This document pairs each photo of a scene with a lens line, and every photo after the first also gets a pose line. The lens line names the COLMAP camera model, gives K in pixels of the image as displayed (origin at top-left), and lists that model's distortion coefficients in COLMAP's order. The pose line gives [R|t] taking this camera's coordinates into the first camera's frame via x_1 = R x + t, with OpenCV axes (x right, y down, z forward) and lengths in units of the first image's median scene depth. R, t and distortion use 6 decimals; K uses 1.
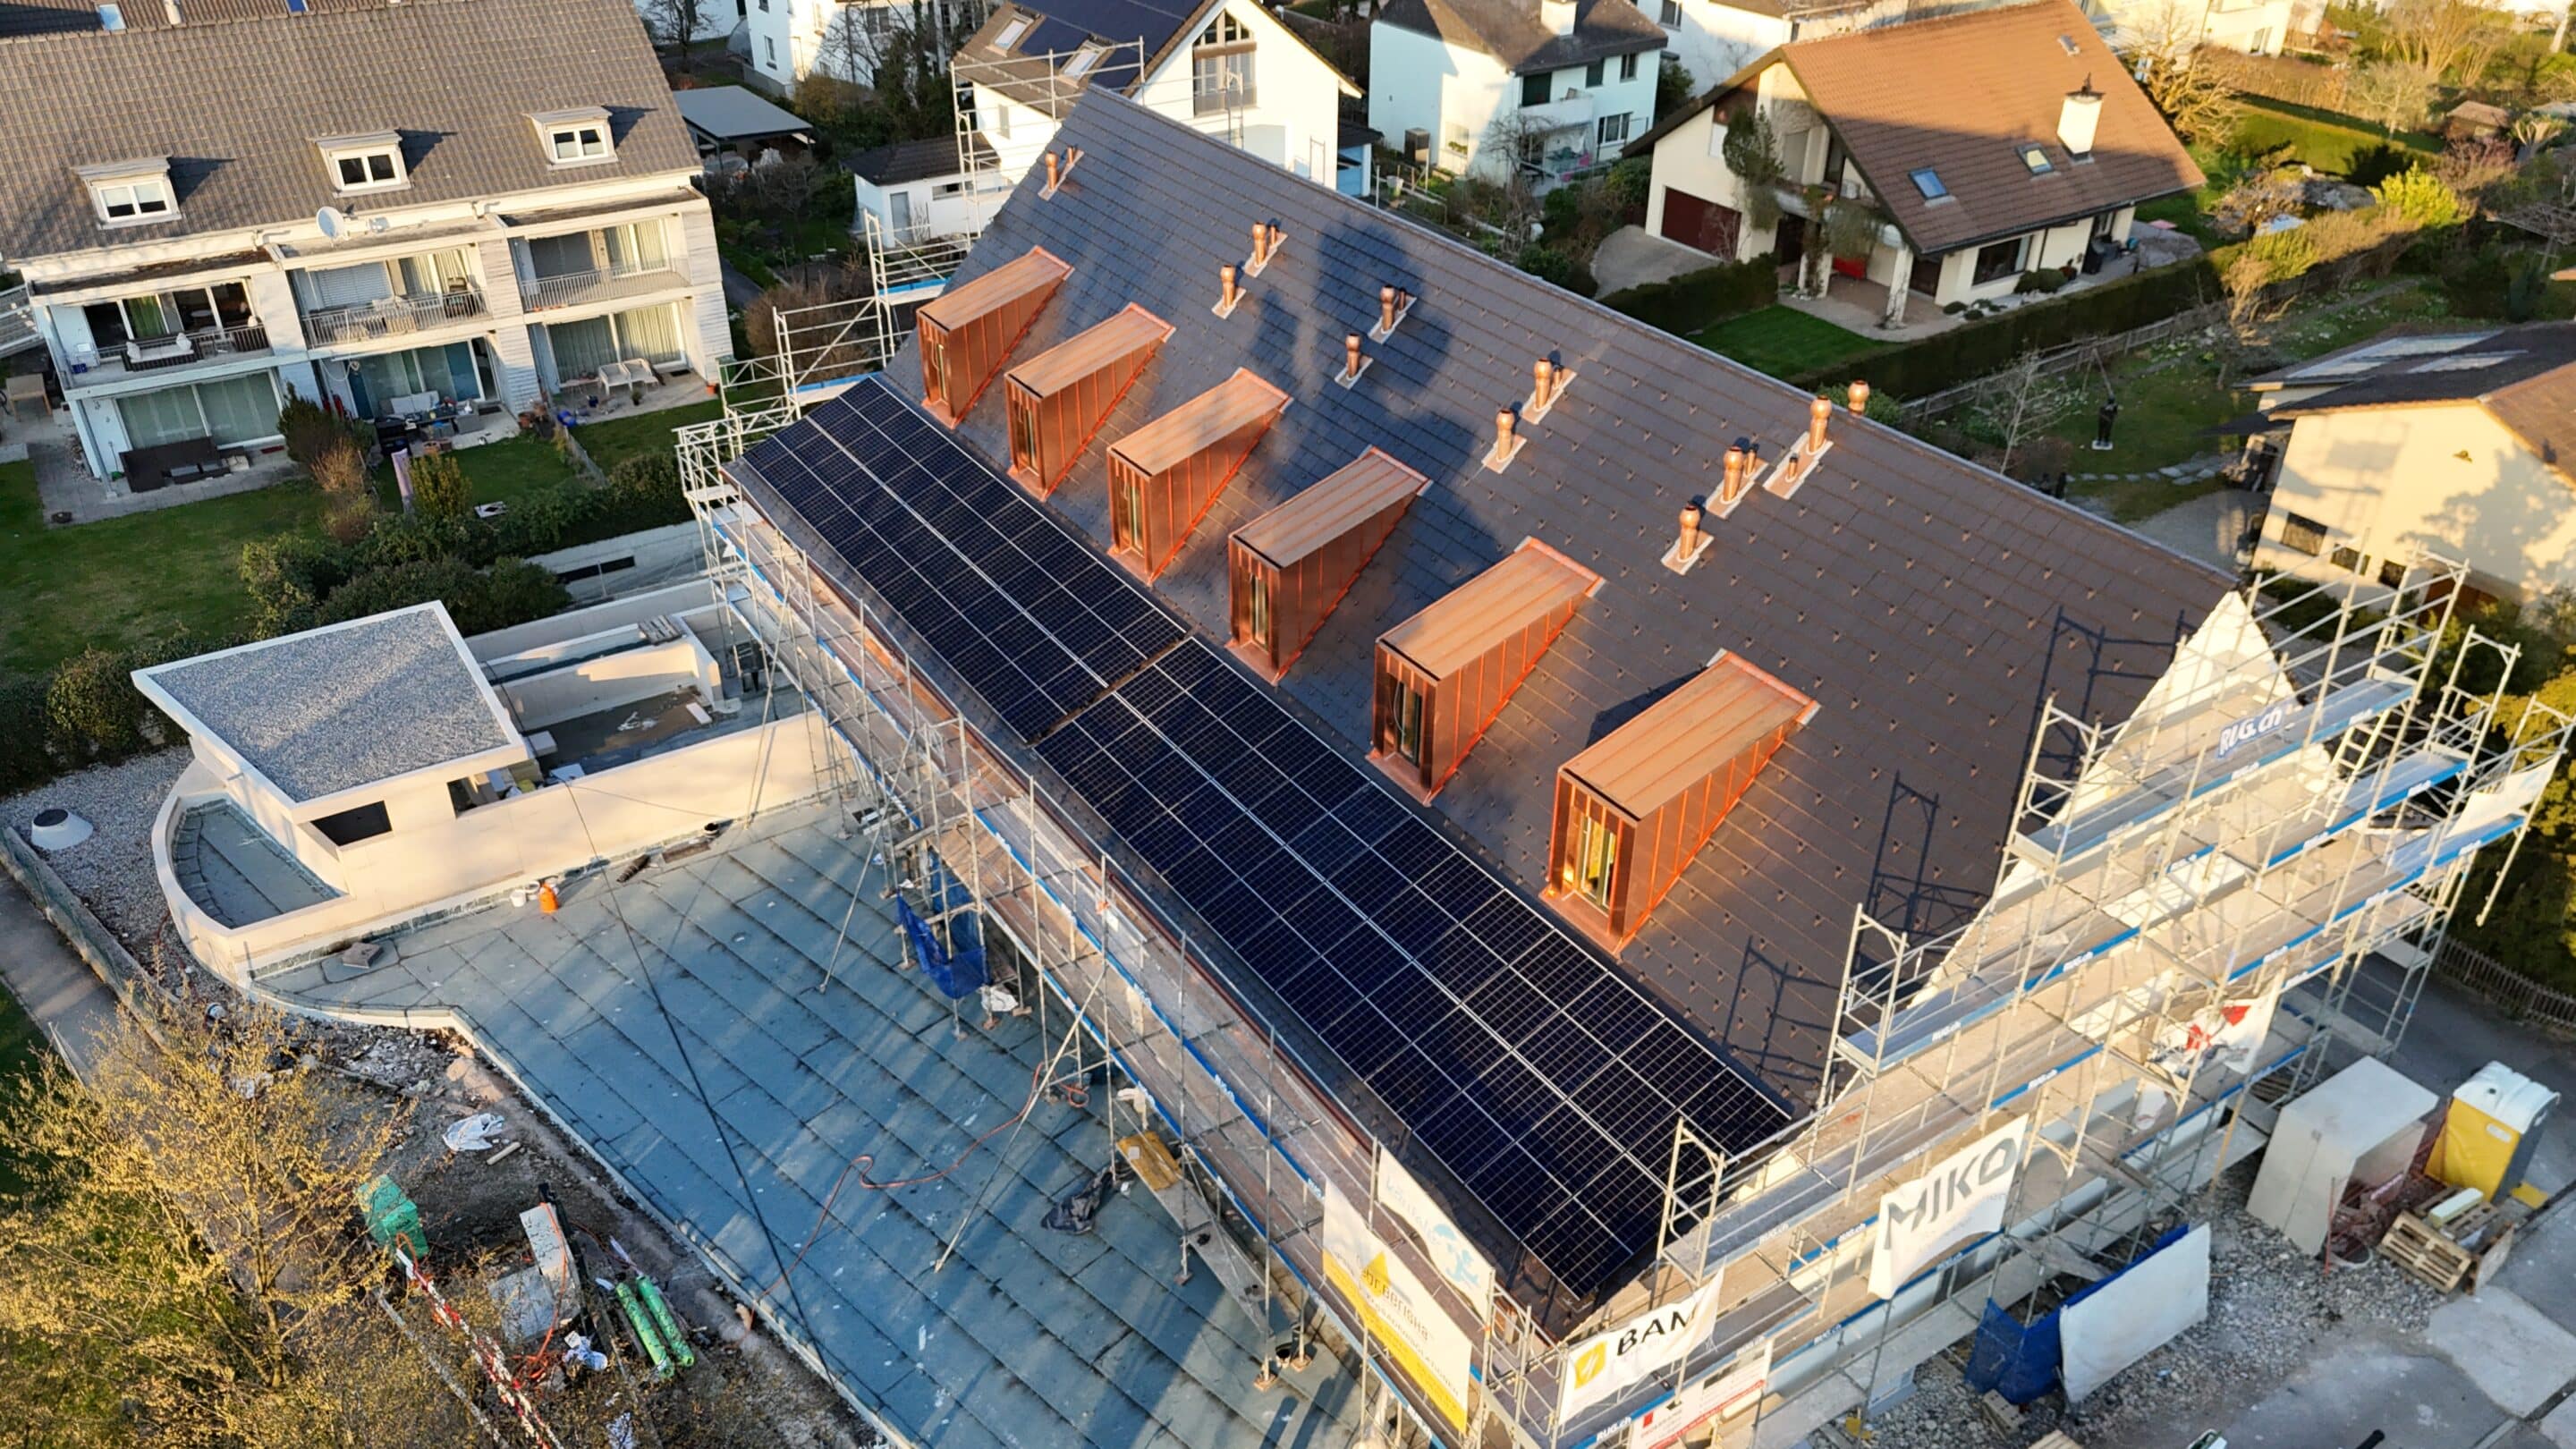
lens RADIAL K [[1888.9, 0, 1277.3], [0, 1888.9, 721.4], [0, 0, 1]] dist [0.034666, -0.010580]
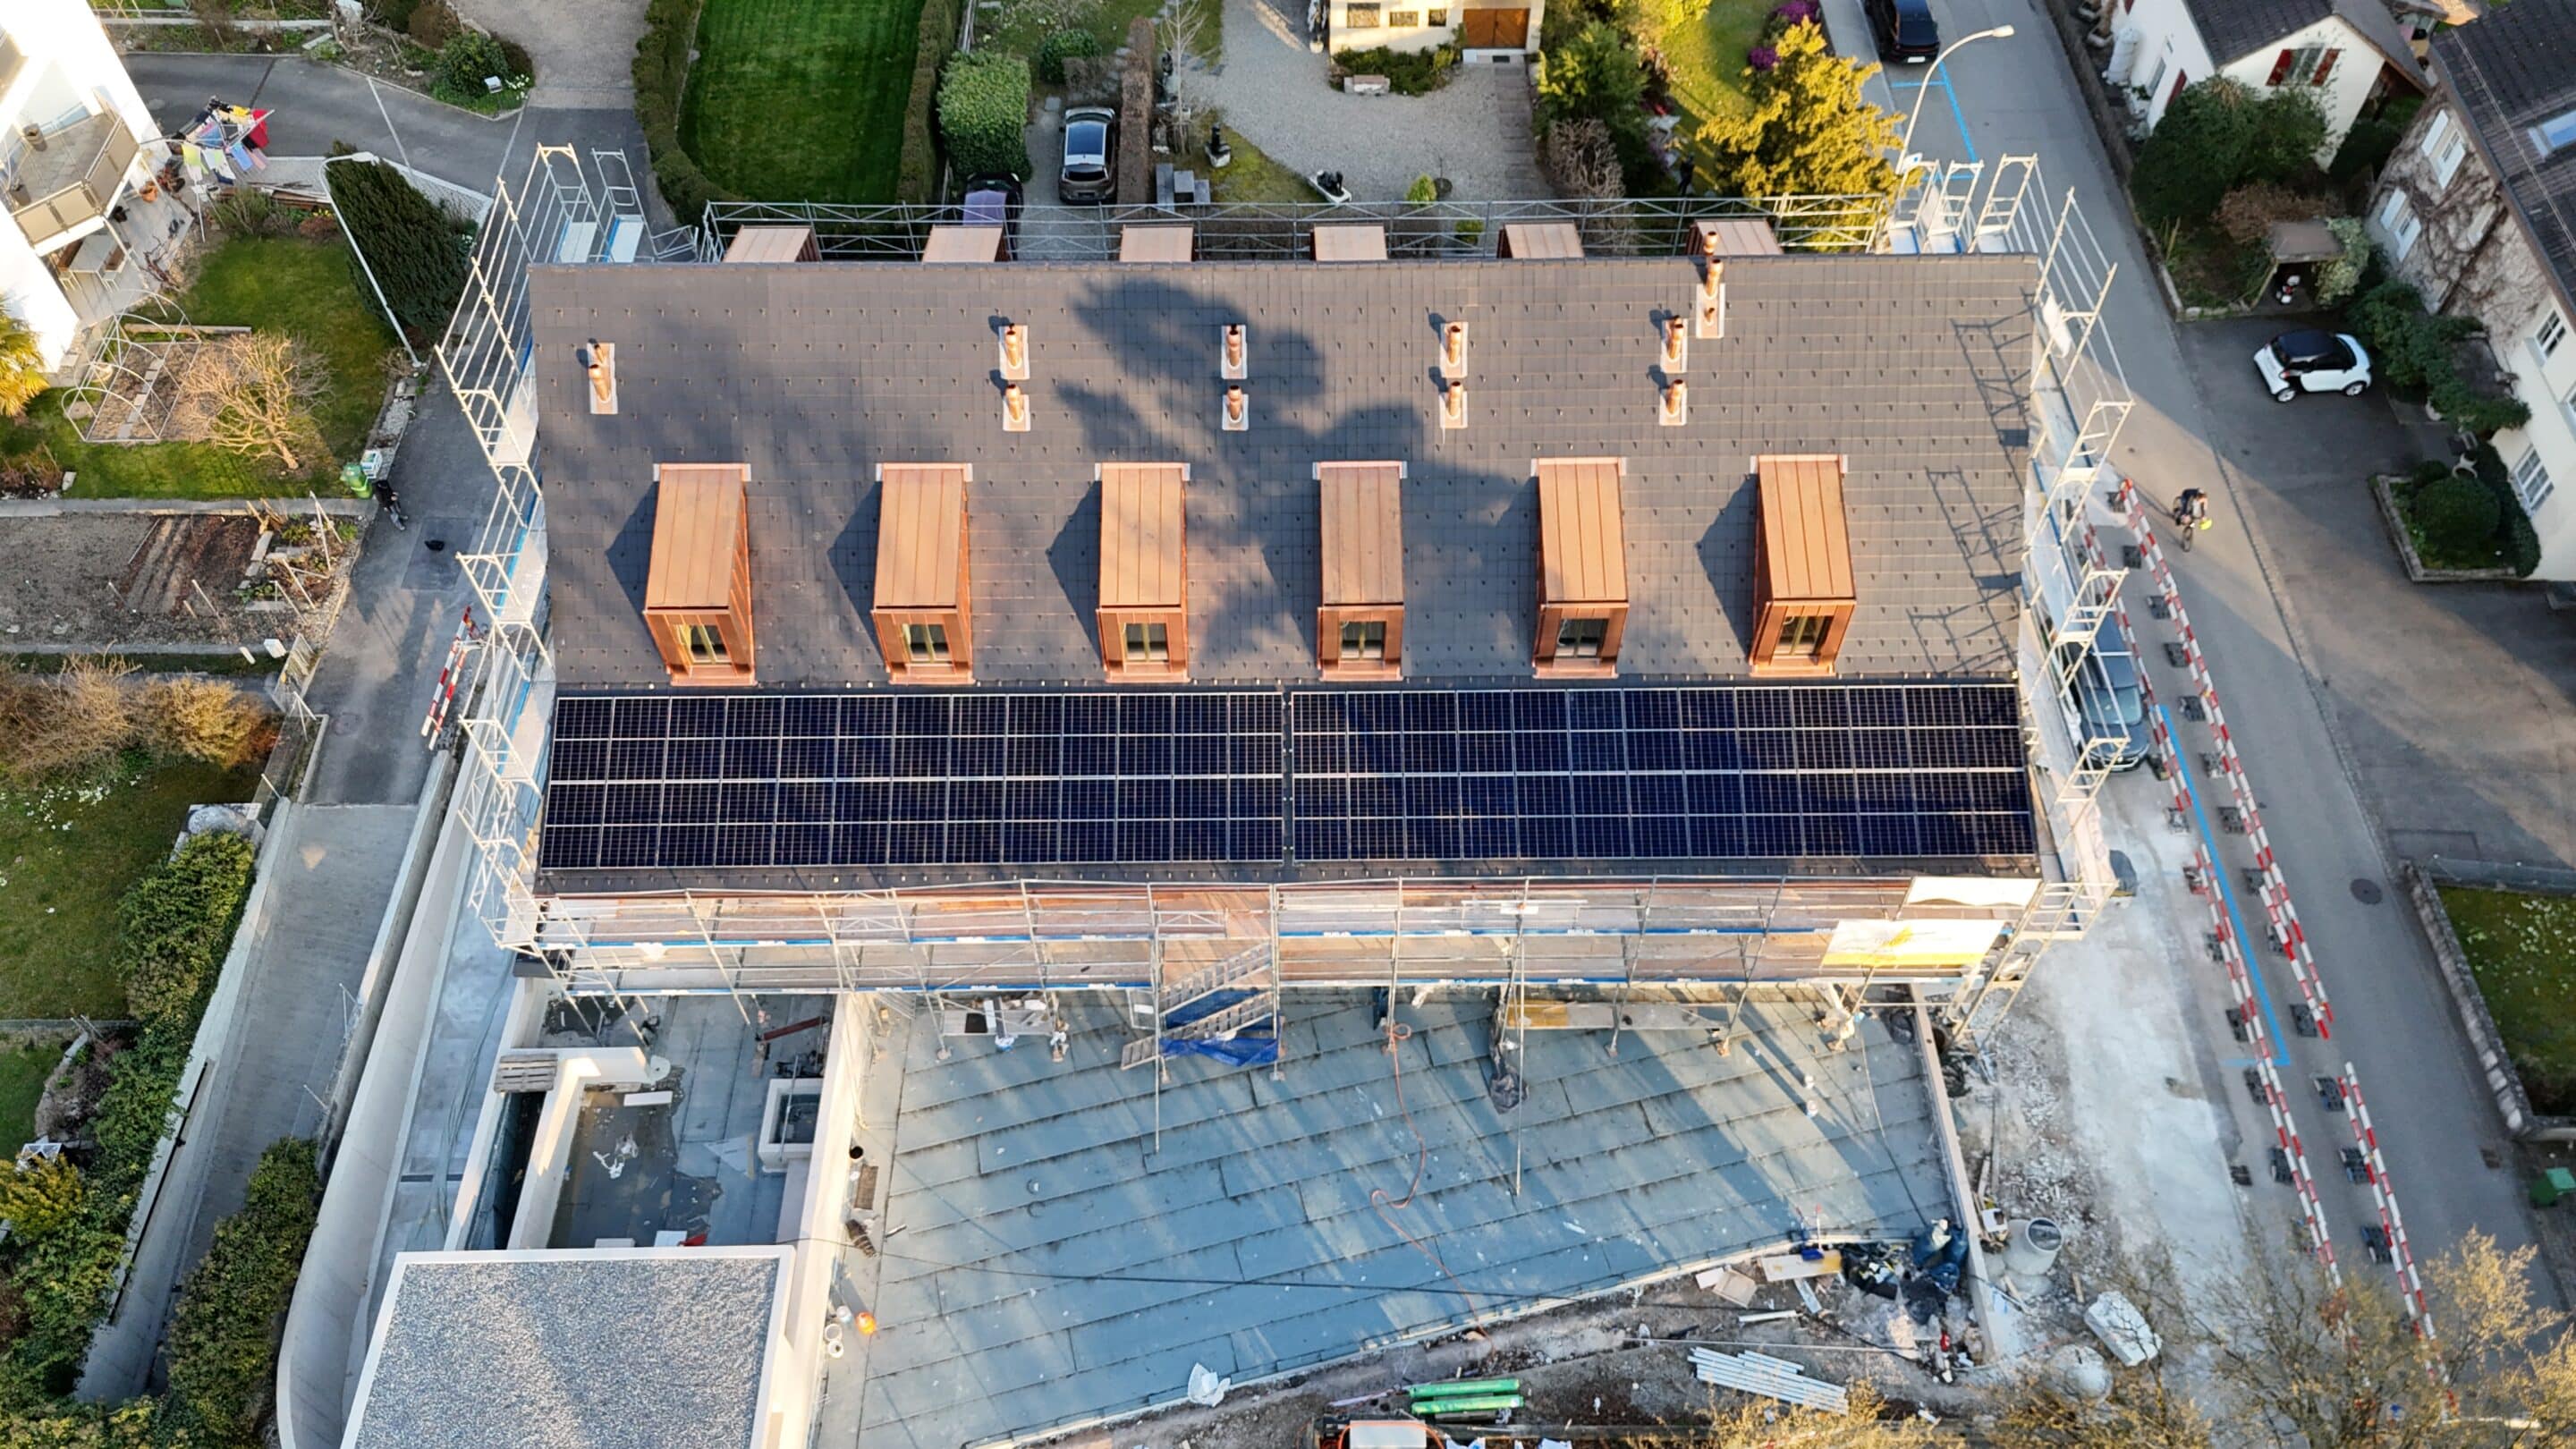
lens RADIAL K [[1888.9, 0, 1290.2], [0, 1888.9, 729.0], [0, 0, 1]] dist [0.034666, -0.010580]
pose [[0.536403, -0.680803, 0.498777, -0.642072], [0.448722, 0.730600, 0.514657, -0.627791], [-0.714787, -0.052252, 0.697387, 0.211863]]
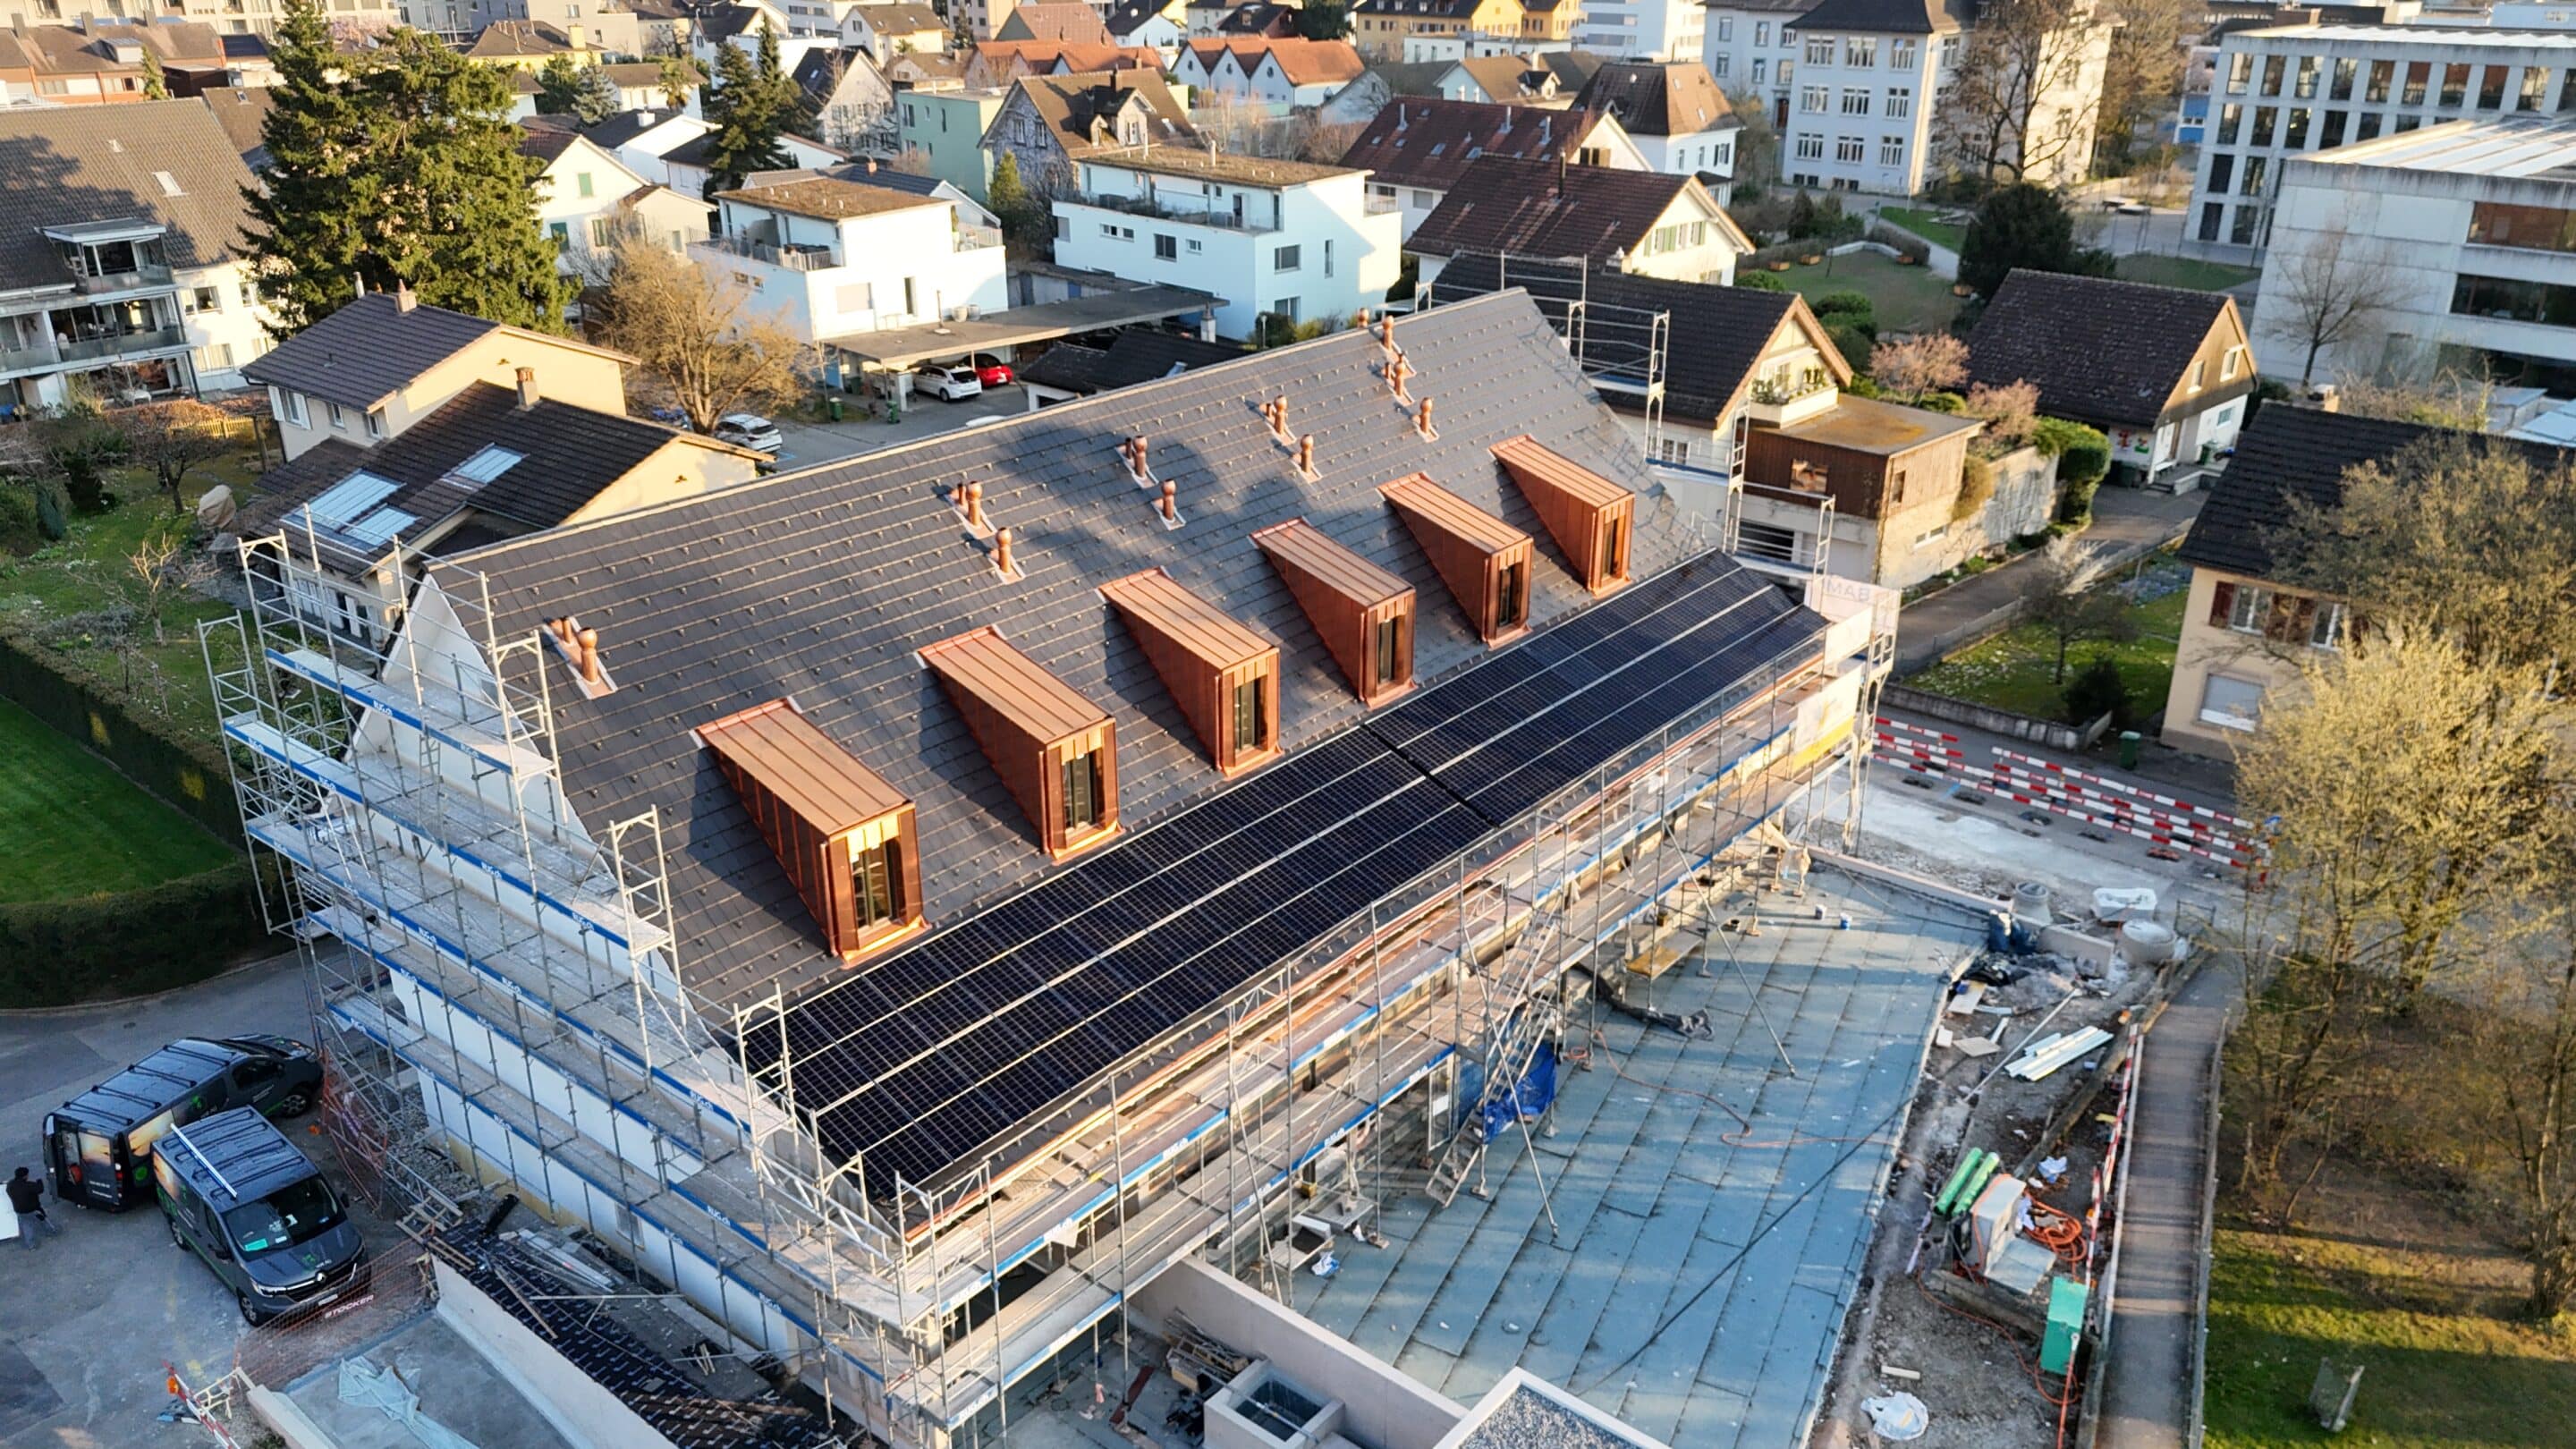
lens RADIAL K [[1888.9, 0, 1279.2], [0, 1888.9, 725.5], [0, 0, 1]] dist [0.034666, -0.010580]
pose [[-0.300167, -0.371119, 0.878732, -1.031145], [0.503325, 0.720909, 0.476397, -0.614101], [-0.810286, 0.585287, -0.029599, 1.097671]]
